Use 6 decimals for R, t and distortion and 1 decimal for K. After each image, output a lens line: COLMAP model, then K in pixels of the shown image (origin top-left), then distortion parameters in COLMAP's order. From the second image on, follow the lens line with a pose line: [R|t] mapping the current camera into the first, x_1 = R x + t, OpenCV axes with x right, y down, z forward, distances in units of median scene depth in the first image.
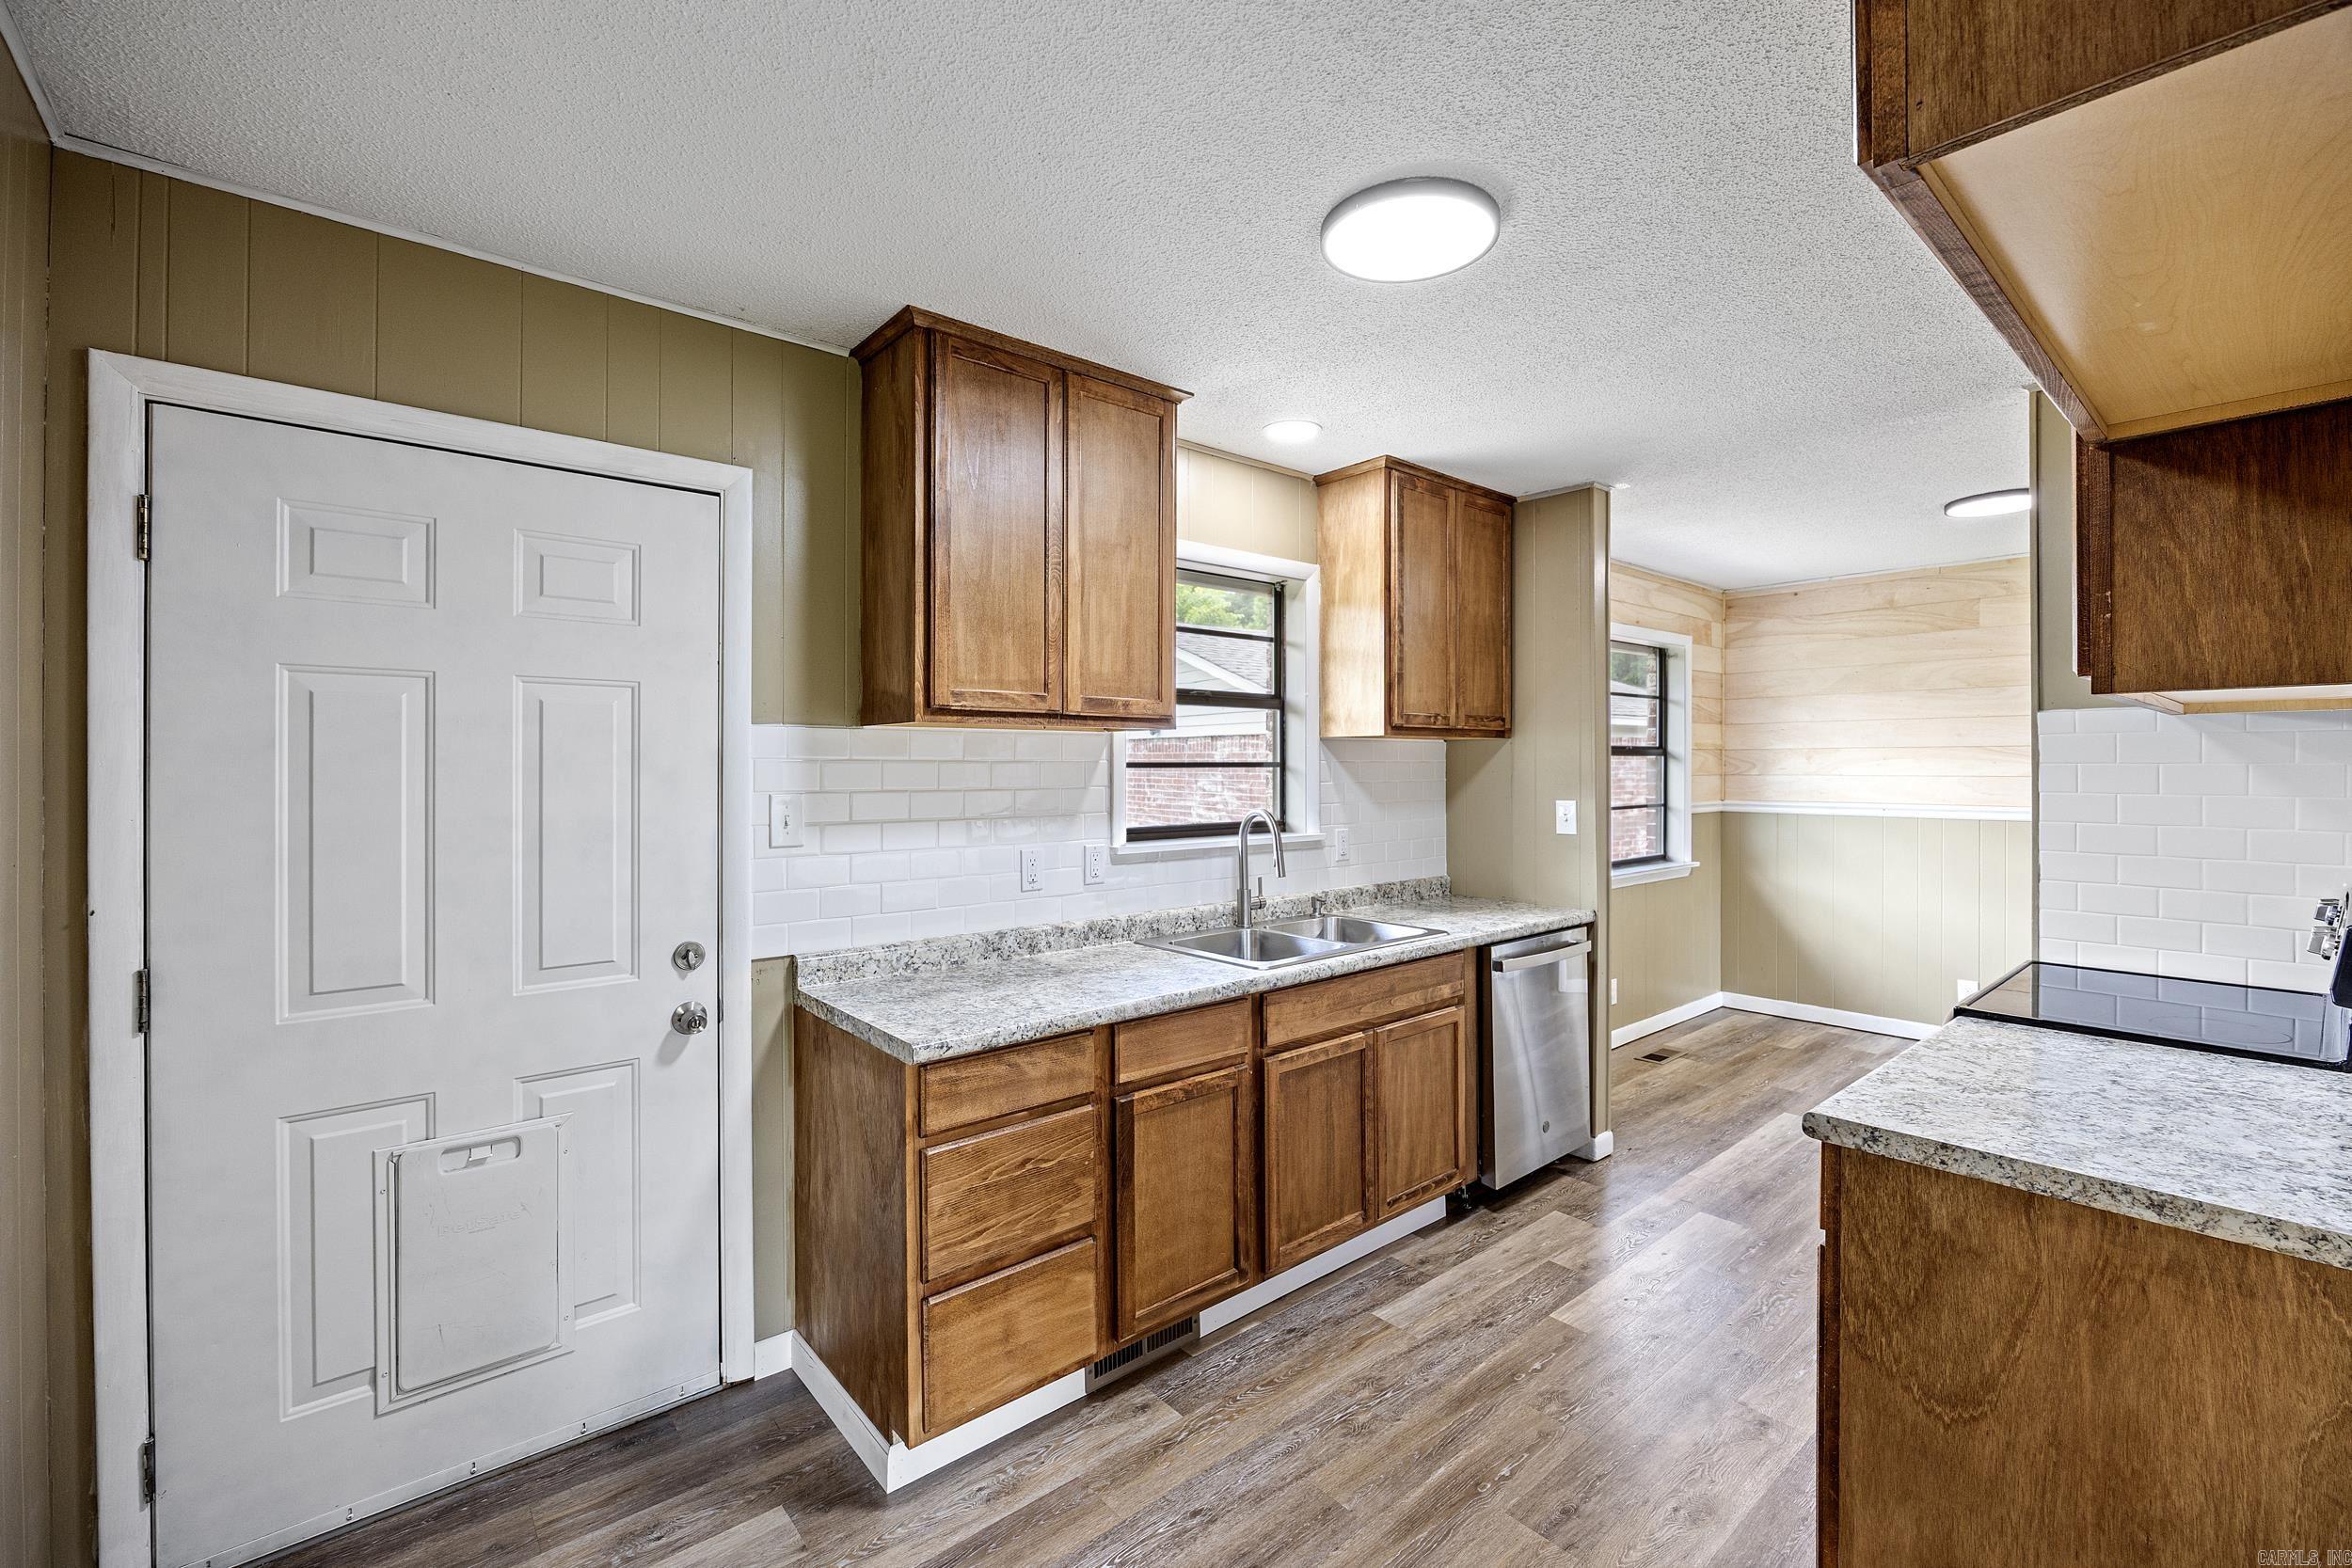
lens RADIAL K [[998.0, 0, 1194.3], [0, 998.0, 772.7], [0, 0, 1]] dist [-0.008131, -0.000333]
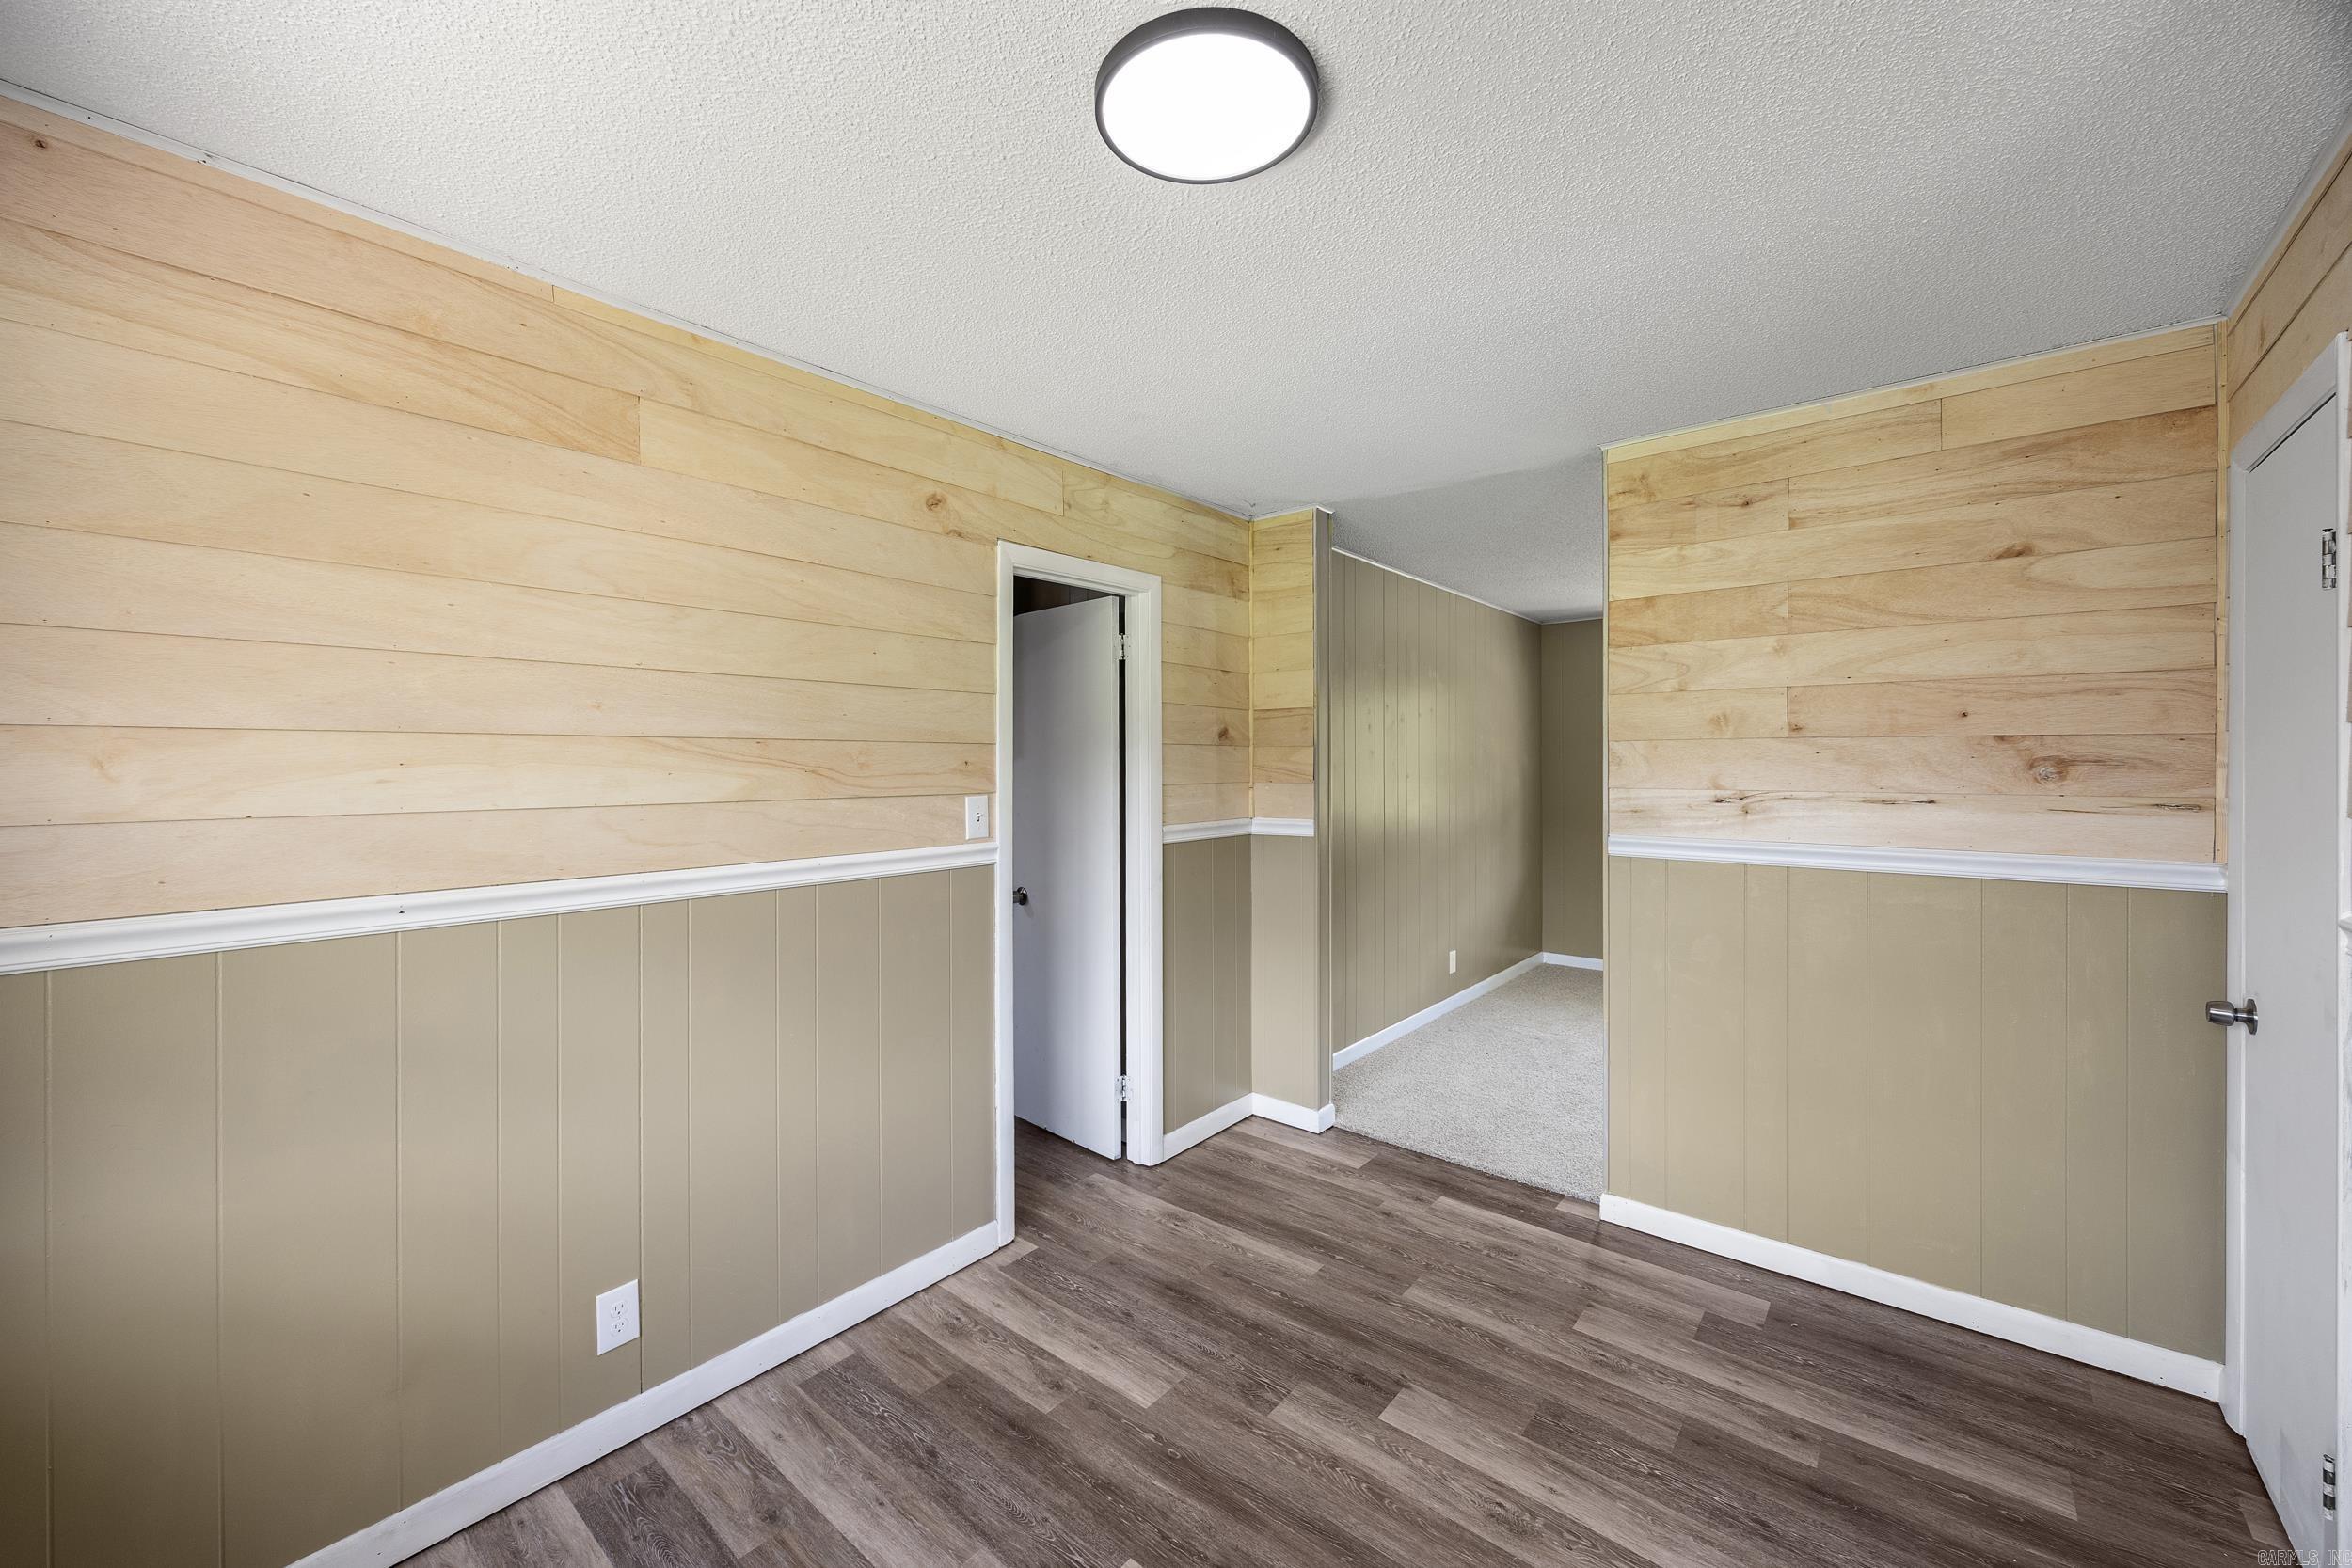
lens RADIAL K [[906.5, 0, 1167.2], [0, 906.5, 765.5], [0, 0, 1]] dist [-0.005343, -0.000090]
pose [[-0.159221, 0.000151, 0.987243, 0.810104], [0.011308, 0.999935, 0.001671, -0.025306], [-0.987178, 0.011430, -0.159213, 1.870183]]
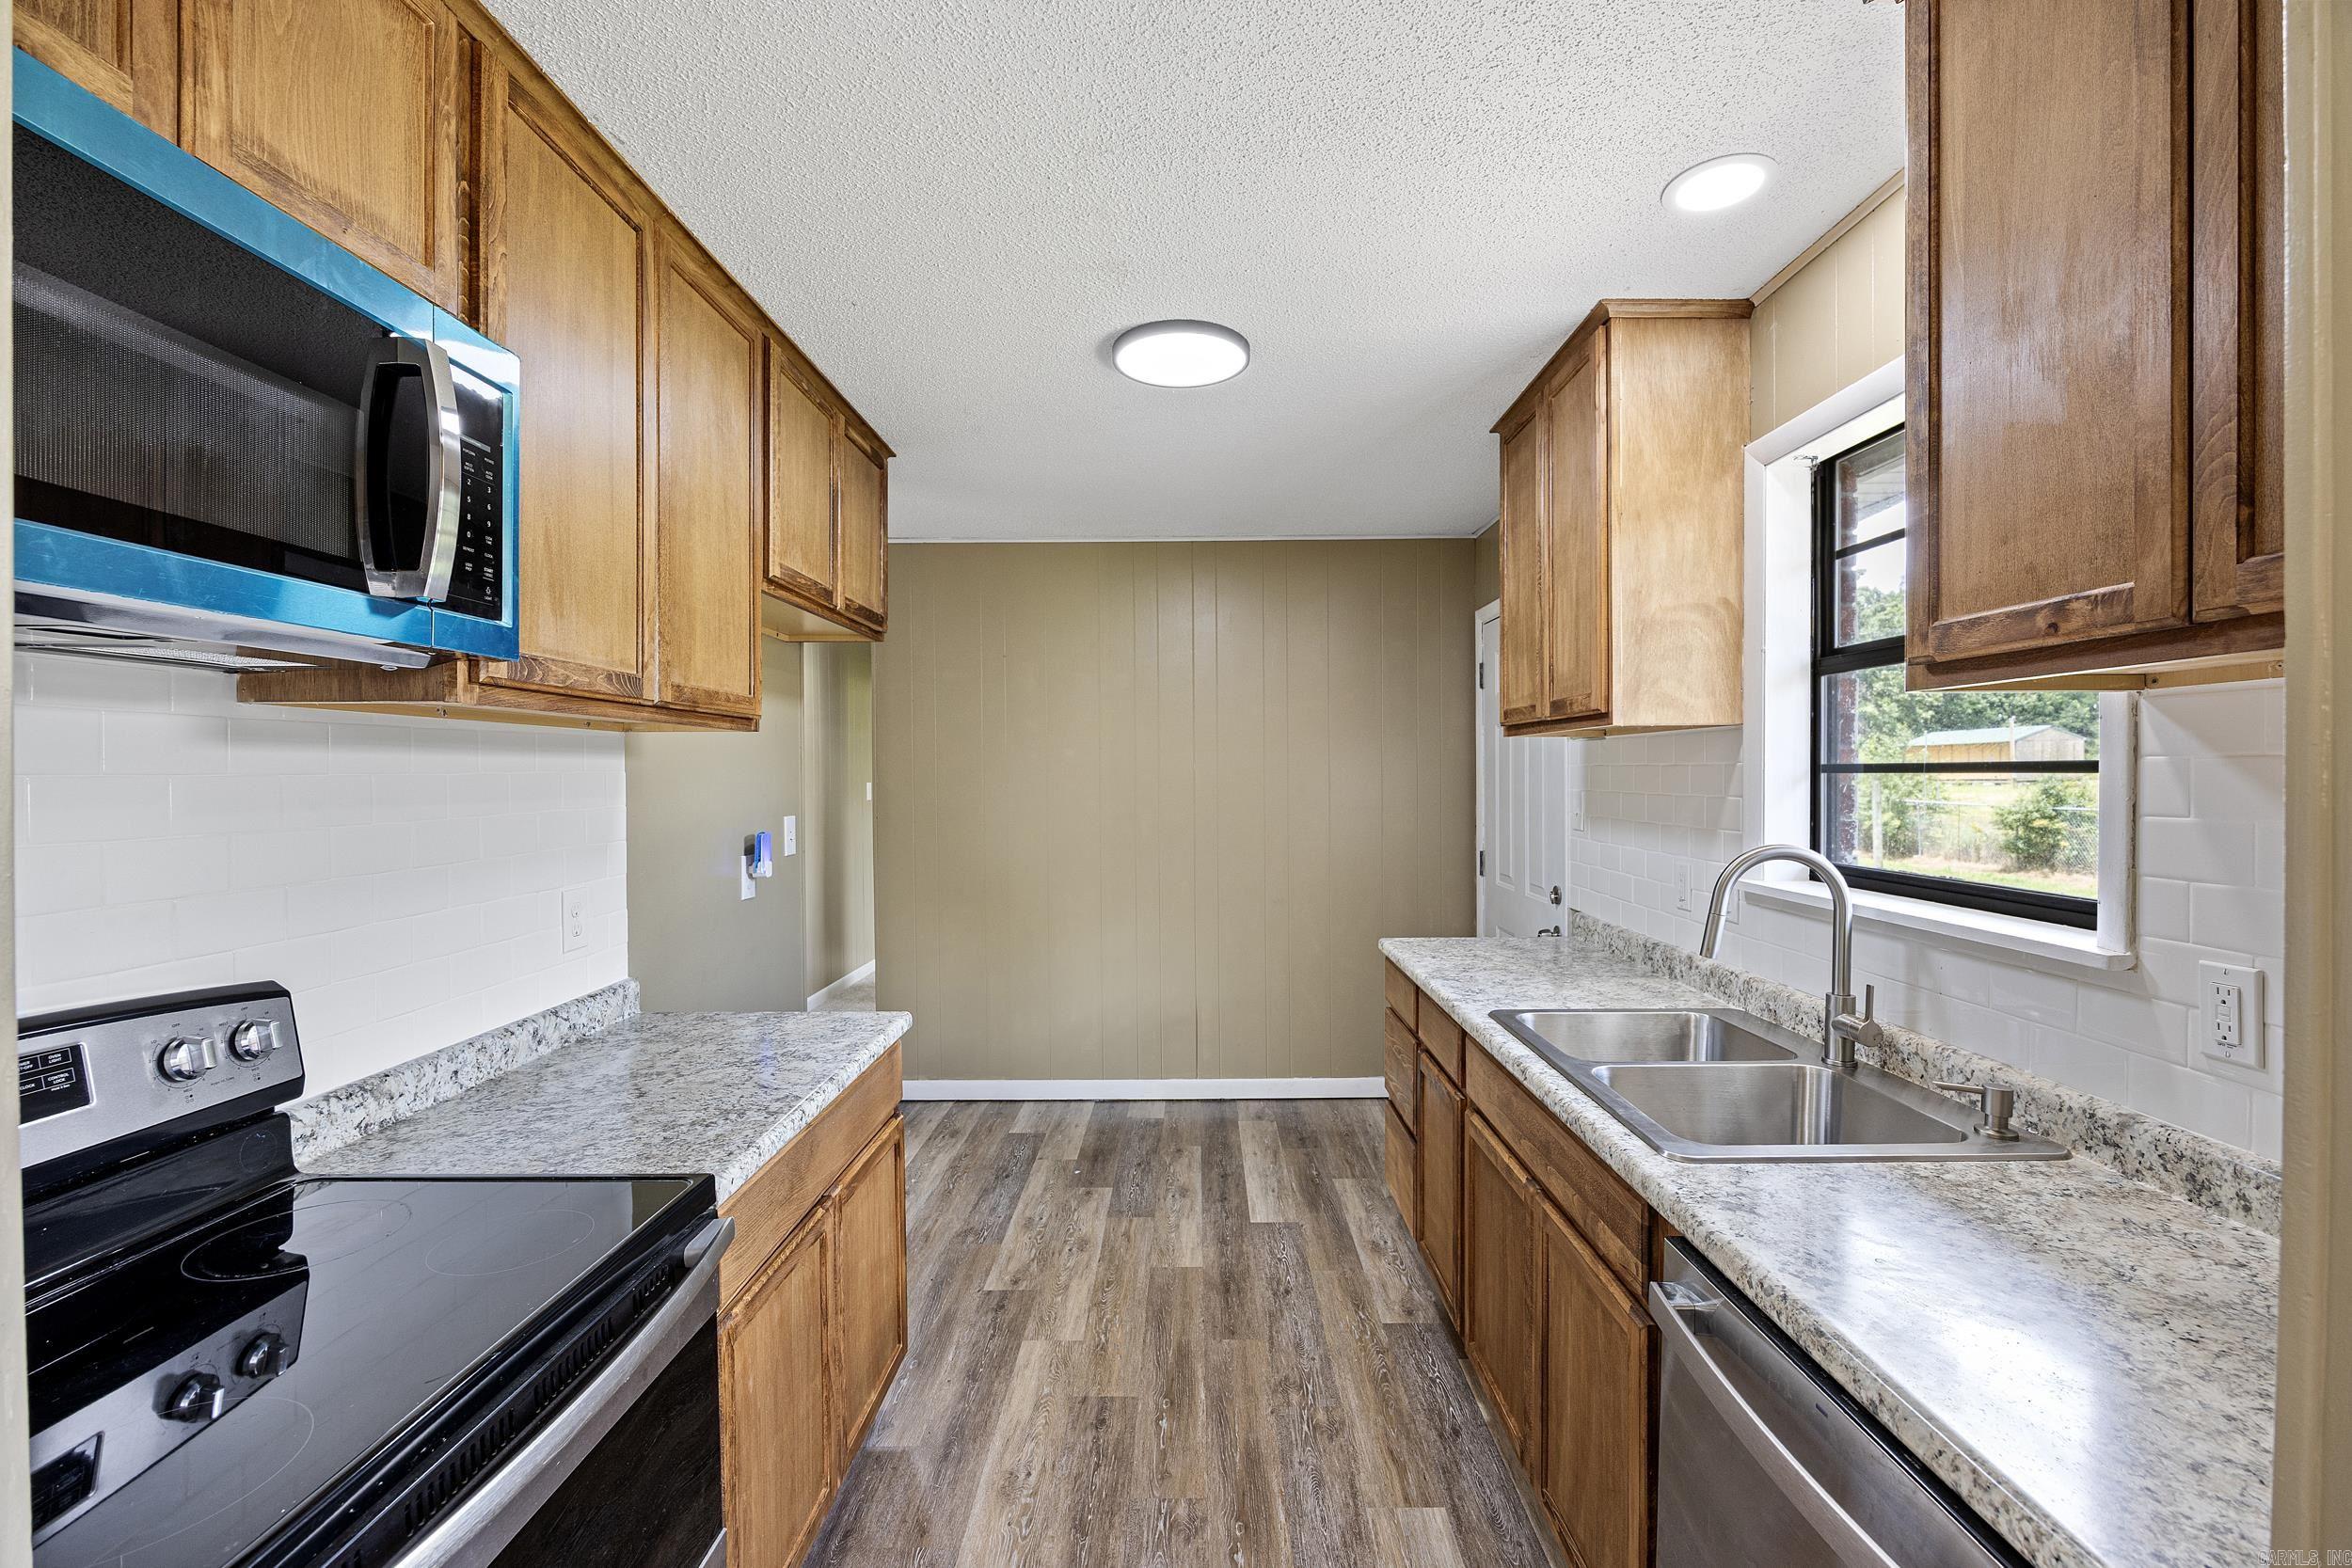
lens RADIAL K [[994.9, 0, 1188.1], [0, 994.9, 784.1], [0, 0, 1]] dist [-0.003295, -0.000224]
pose [[-0.655901, 0.013026, -0.754734, 1.016240], [-0.000784, 0.999839, 0.017938, -0.011883], [0.754846, 0.012357, -0.655785, 1.584479]]
